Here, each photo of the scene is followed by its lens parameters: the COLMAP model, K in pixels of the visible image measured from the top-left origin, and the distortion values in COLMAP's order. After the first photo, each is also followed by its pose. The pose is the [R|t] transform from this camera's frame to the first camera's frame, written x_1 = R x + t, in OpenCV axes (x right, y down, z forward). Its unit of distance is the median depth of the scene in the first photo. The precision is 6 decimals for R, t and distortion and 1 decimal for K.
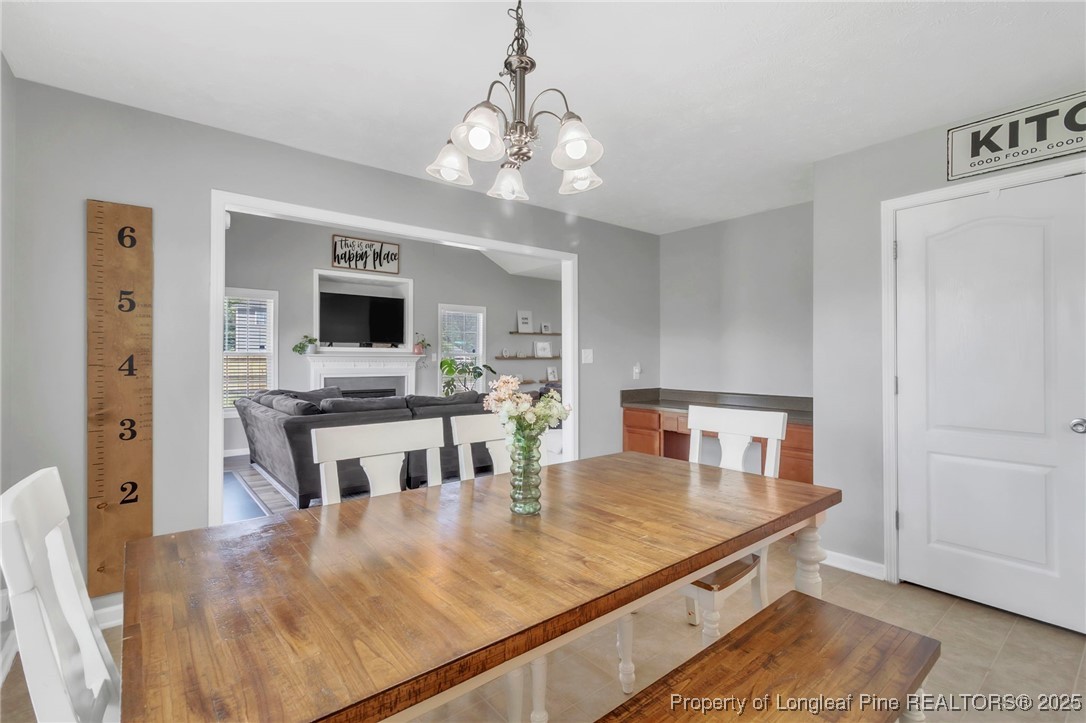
lens RADIAL K [[507.5, 0, 539.4], [0, 507.5, 348.0], [0, 0, 1]] dist [-0.002248, 0.000309]
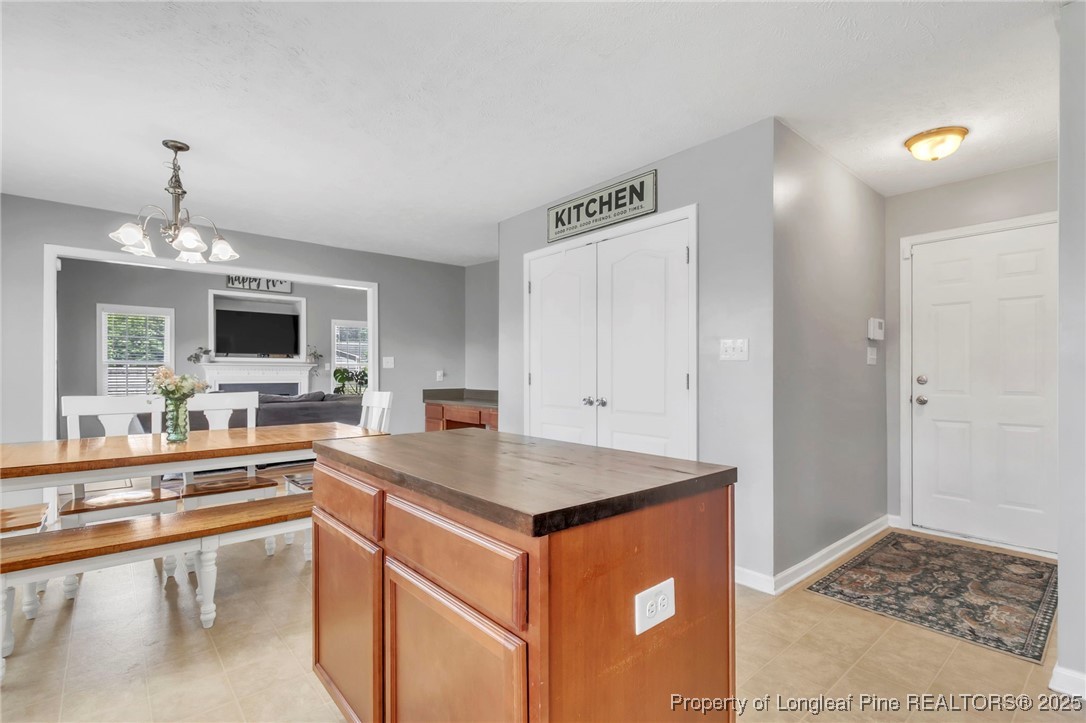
lens RADIAL K [[510.0, 0, 545.2], [0, 510.0, 366.7], [0, 0, 1]] dist [-0.008892, 0.000292]
pose [[0.998888, -0.000874, 0.047145, 0.271339], [0.000443, 0.999958, 0.009161, 0.009786], [-0.047151, -0.009130, 0.998846, -0.195109]]
